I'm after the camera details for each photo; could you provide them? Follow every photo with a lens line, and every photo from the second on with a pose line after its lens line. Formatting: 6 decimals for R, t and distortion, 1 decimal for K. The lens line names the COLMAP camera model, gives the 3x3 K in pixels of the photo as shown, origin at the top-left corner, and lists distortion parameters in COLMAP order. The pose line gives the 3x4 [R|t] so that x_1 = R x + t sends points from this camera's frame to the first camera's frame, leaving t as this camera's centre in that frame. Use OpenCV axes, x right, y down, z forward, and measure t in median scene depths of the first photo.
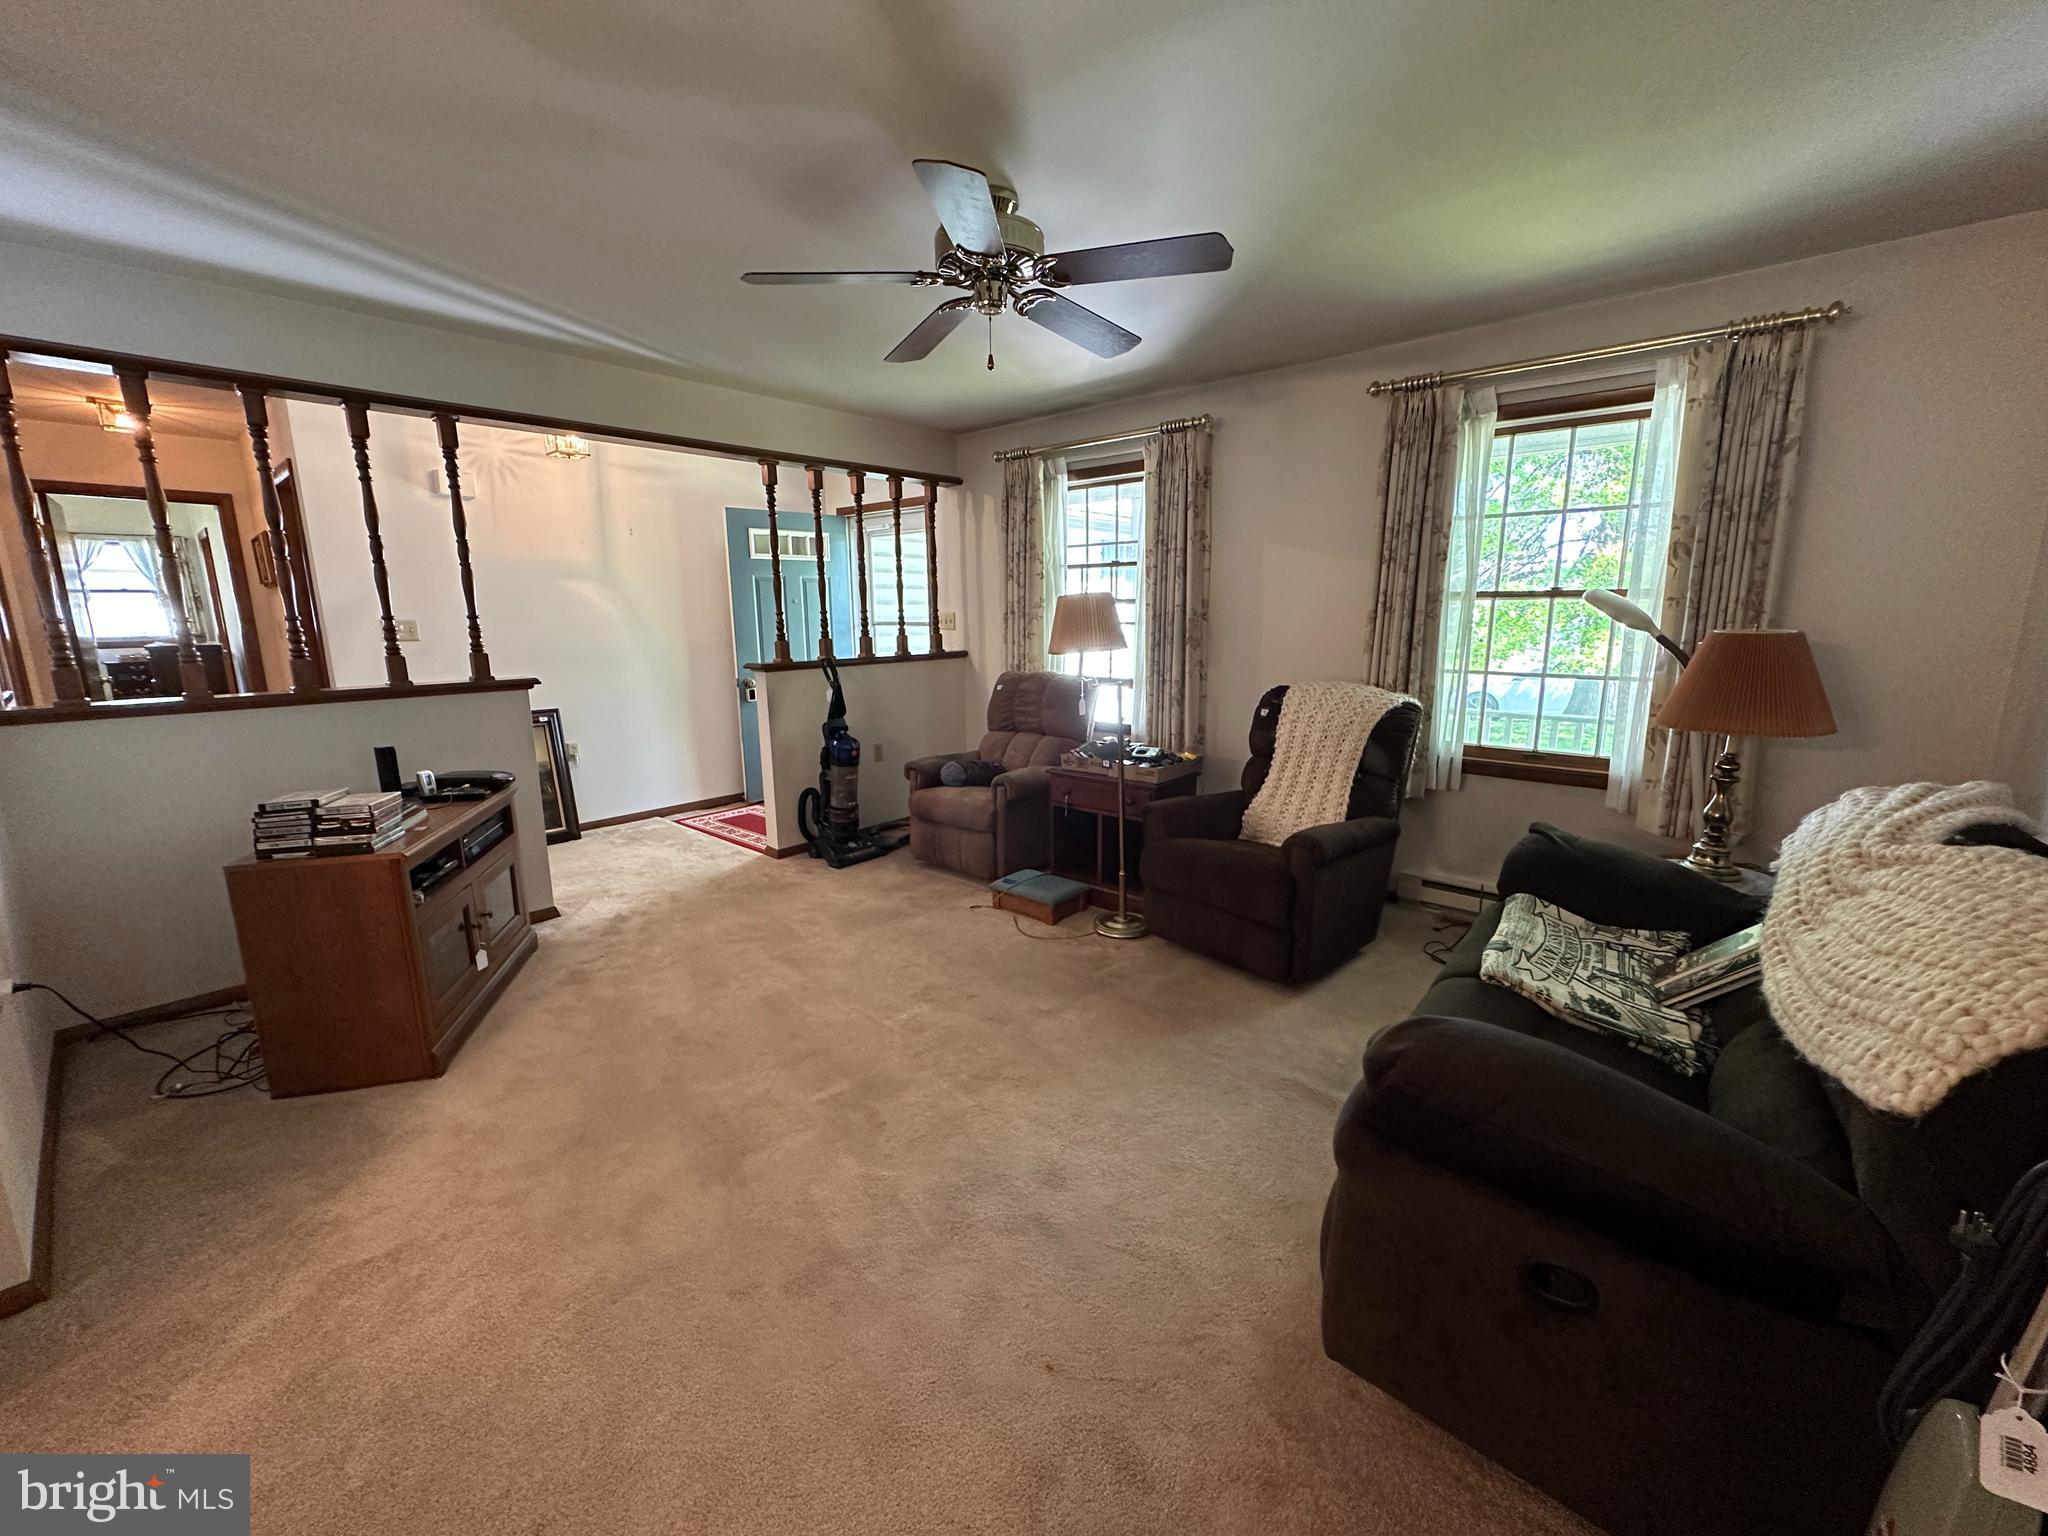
lens RADIAL K [[813.5, 0, 1017.6], [0, 813.5, 768.5], [0, 0, 1]] dist [-0.000323, 0.000257]
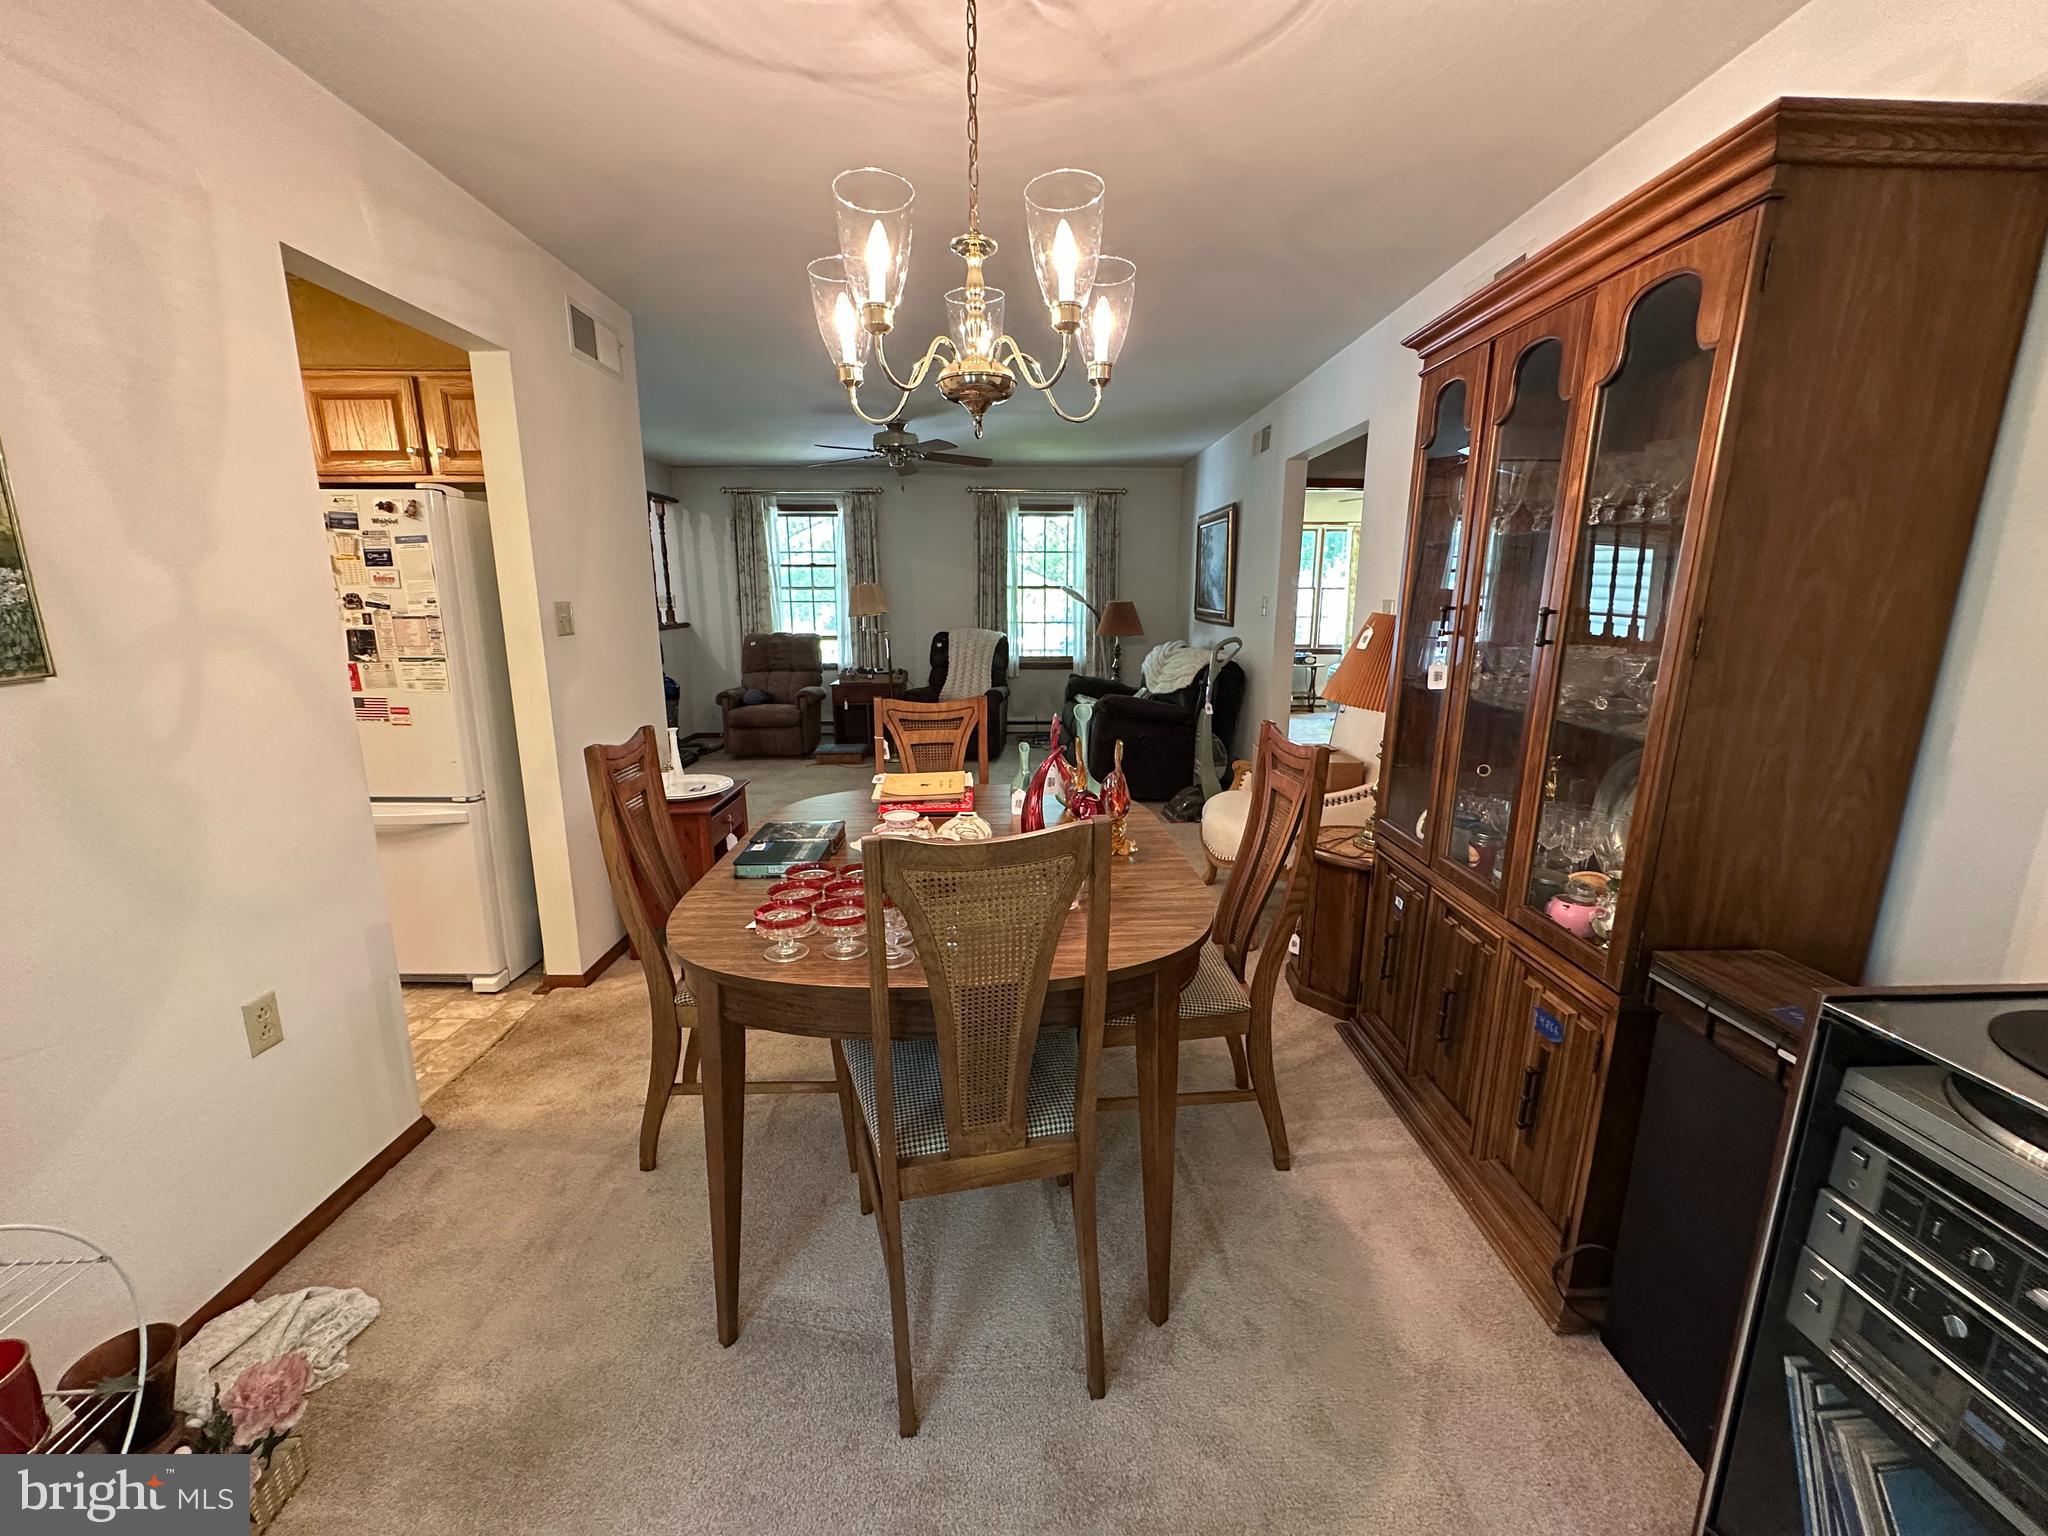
lens RADIAL K [[813.5, 0, 1015.4], [0, 813.5, 768.8], [0, 0, 1]] dist [-0.000323, 0.000257]
pose [[0.739516, -0.134201, 0.659626, -0.818732], [0.125350, 0.990240, 0.060933, 0.119439], [-0.661365, 0.037623, 0.749120, -0.542818]]
